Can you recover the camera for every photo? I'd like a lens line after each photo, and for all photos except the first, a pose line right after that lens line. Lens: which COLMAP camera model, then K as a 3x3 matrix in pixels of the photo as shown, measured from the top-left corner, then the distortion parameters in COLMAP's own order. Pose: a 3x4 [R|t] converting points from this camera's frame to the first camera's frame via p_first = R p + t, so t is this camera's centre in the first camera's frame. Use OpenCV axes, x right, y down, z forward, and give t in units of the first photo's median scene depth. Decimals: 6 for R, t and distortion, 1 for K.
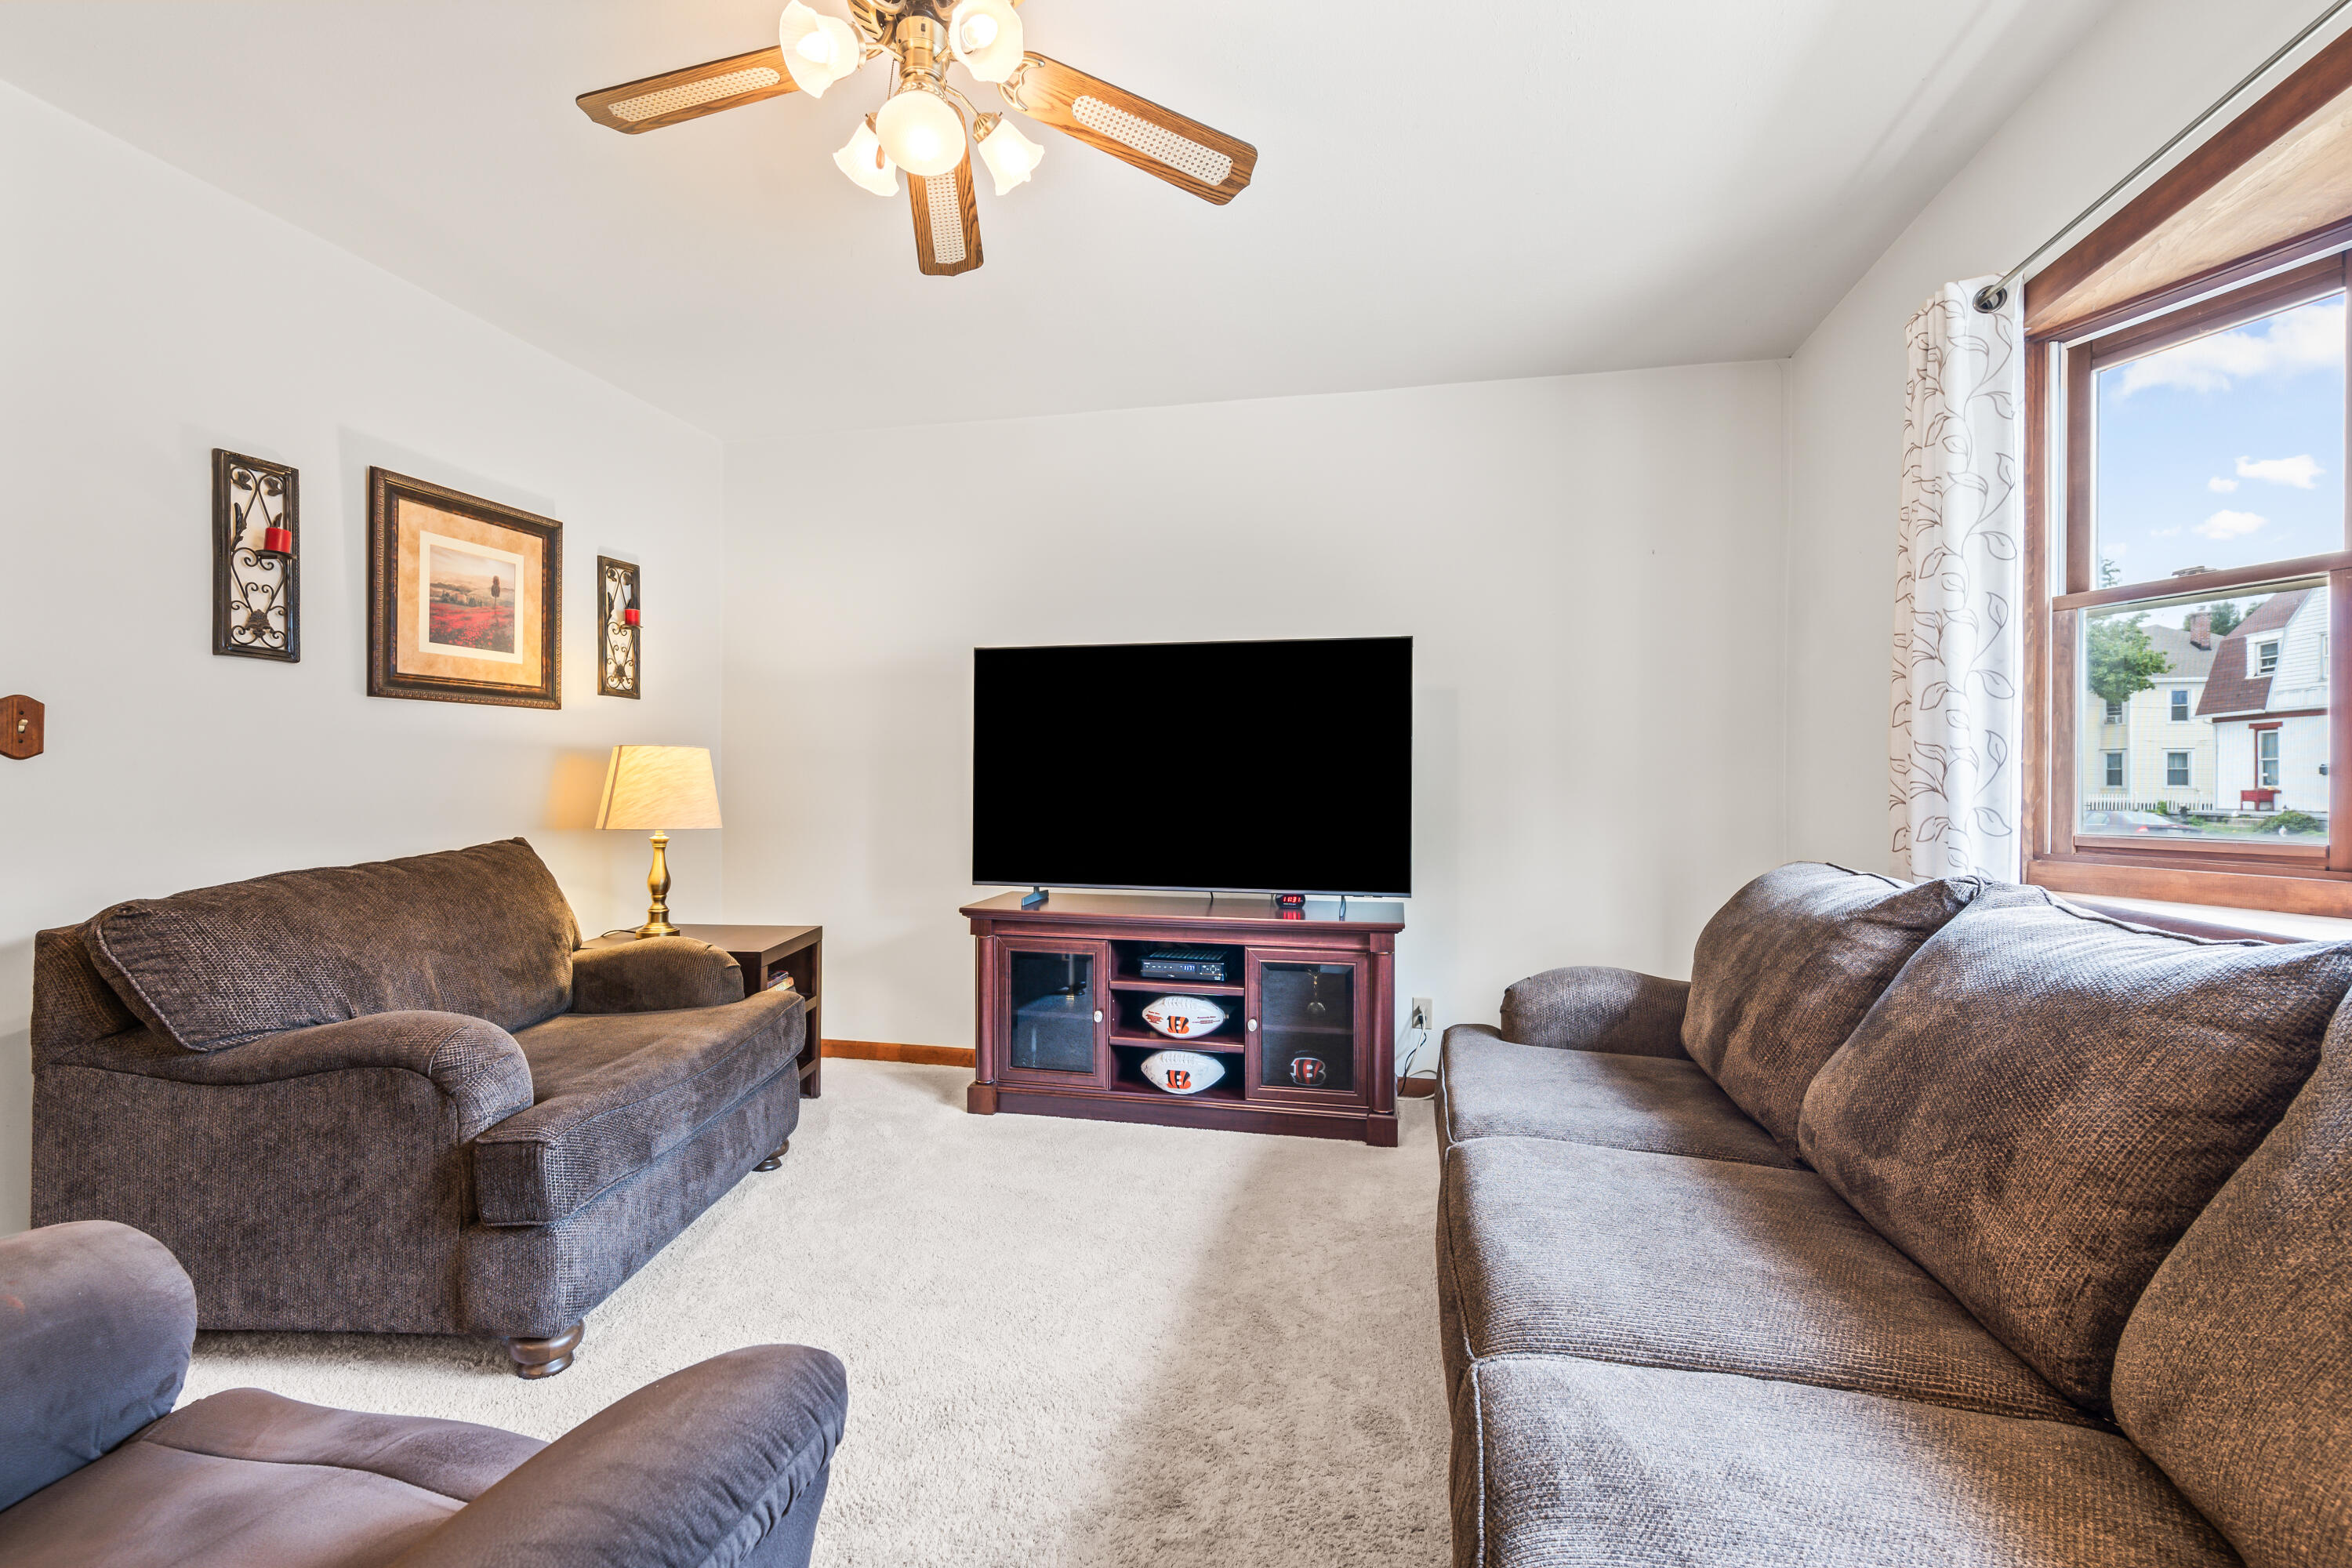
lens RADIAL K [[990.5, 0, 1179.4], [0, 990.5, 775.1], [0, 0, 1]] dist [-0.003213, 0.001155]
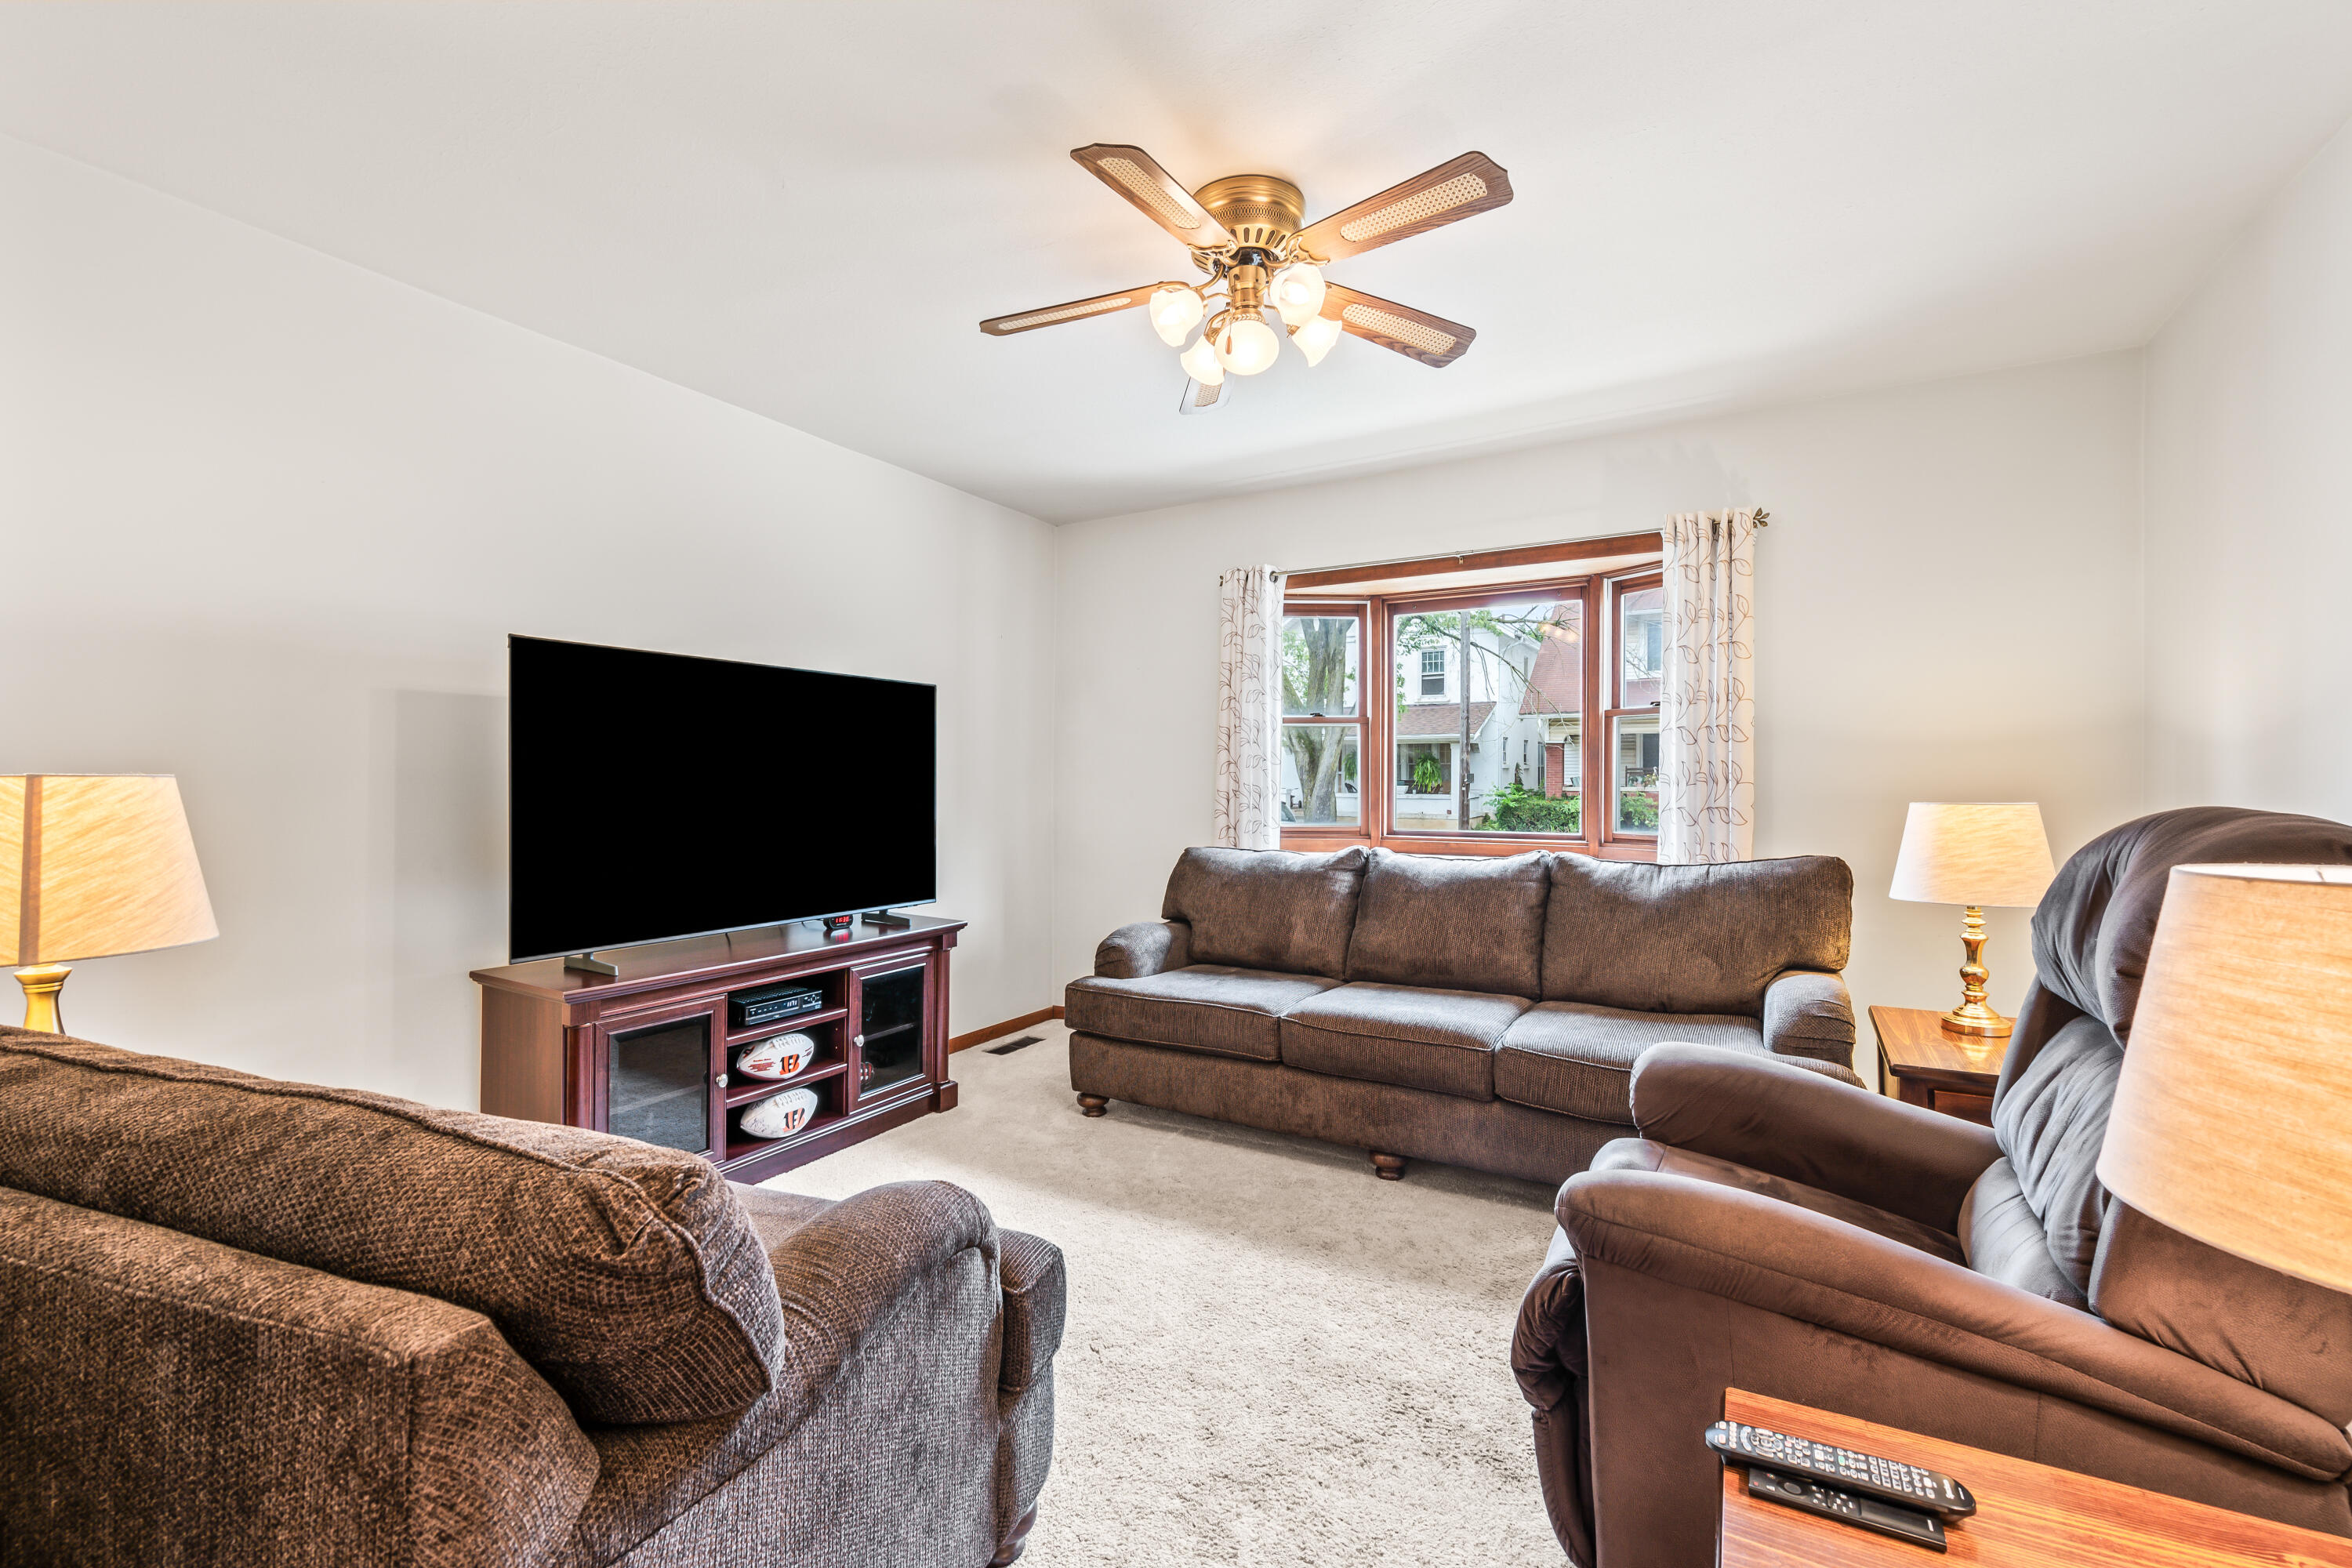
lens RADIAL K [[990.5, 0, 1176.2], [0, 990.5, 777.8], [0, 0, 1]] dist [-0.003213, 0.001155]
pose [[0.297523, -0.001197, 0.954714, -0.816771], [-0.008719, 0.999954, 0.003970, -0.034219], [-0.954675, -0.009505, 0.297499, 0.359951]]
